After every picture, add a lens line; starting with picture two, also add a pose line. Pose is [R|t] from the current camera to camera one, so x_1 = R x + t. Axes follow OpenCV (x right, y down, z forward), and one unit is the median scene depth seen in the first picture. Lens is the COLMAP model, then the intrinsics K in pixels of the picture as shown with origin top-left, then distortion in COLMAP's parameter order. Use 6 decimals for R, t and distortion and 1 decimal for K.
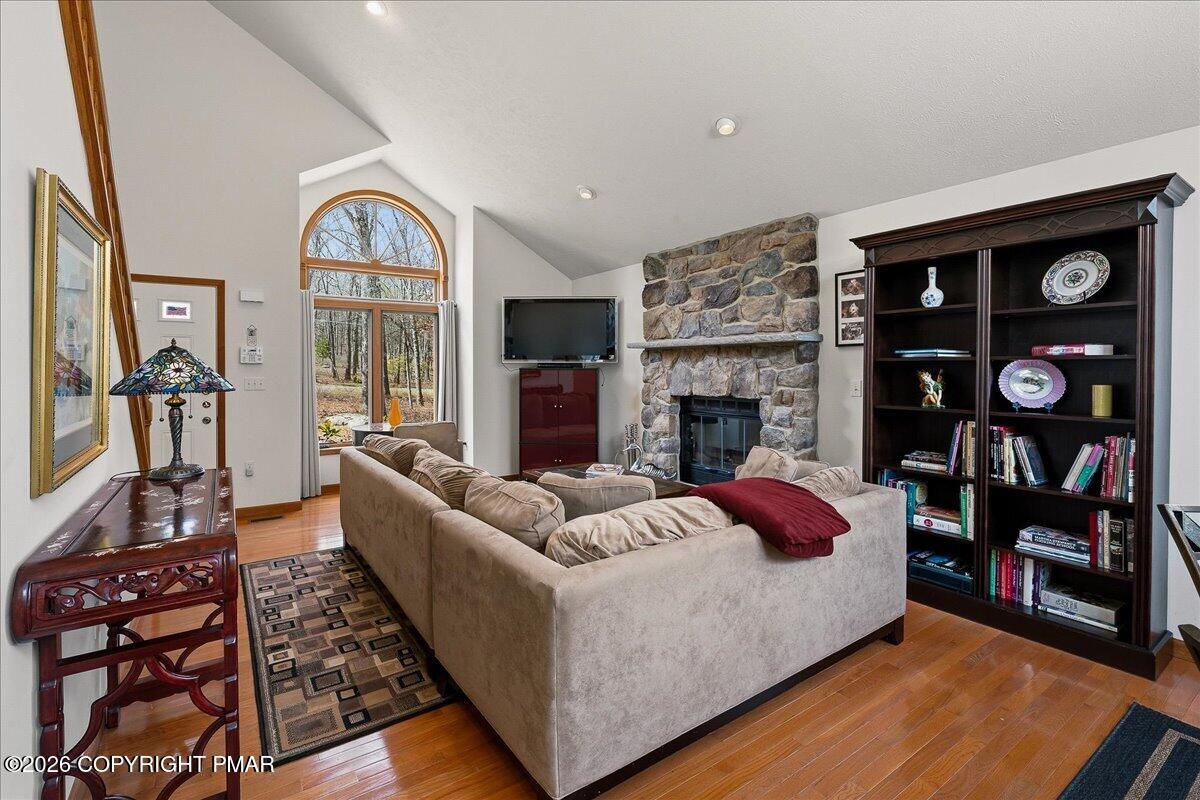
lens RADIAL K [[531.8, 0, 579.2], [0, 531.8, 370.3], [0, 0, 1]] dist [0.000135, -0.000014]
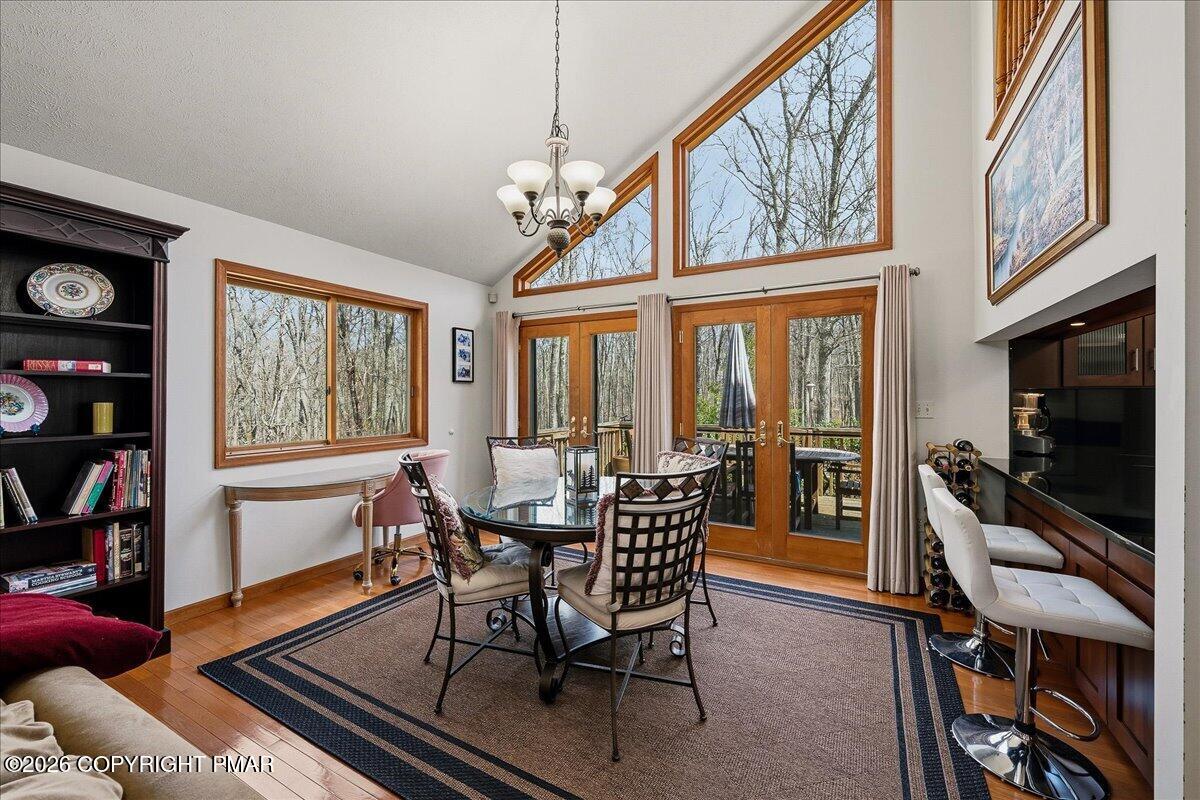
lens RADIAL K [[480.1, 0, 600.0], [0, 480.1, 400.0], [0, 0, 1]] dist [-0.000219, -0.000064]
pose [[-0.457979, -0.003627, 0.888956, -0.224201], [0.005049, 0.999965, 0.006681, 0.017773], [-0.888949, 0.007549, -0.457945, 0.480762]]
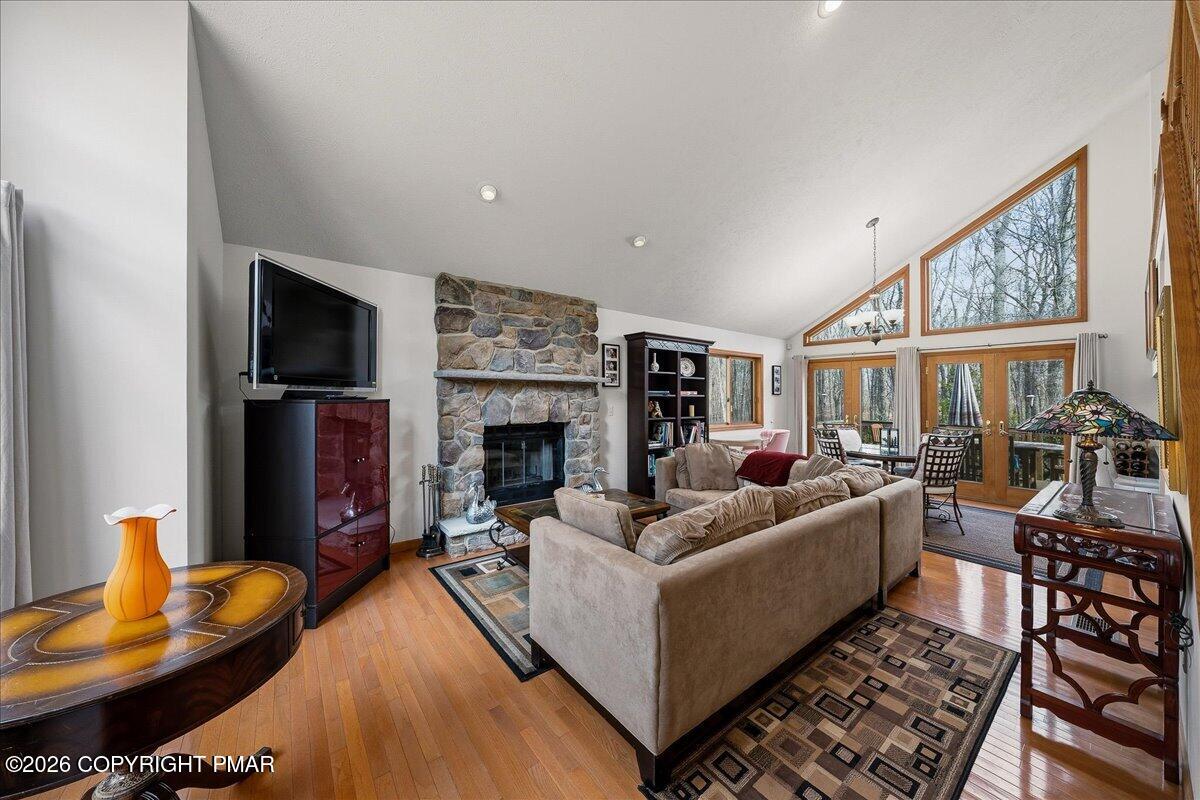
lens RADIAL K [[423.4, 0, 588.4], [0, 423.4, 390.8], [0, 0, 1]] dist [-0.000076, -0.000116]
pose [[-0.065095, 0.011112, 0.997817, -1.071443], [-0.004483, 0.999925, -0.011428, -0.019863], [-0.997869, -0.005217, -0.065040, 1.428397]]
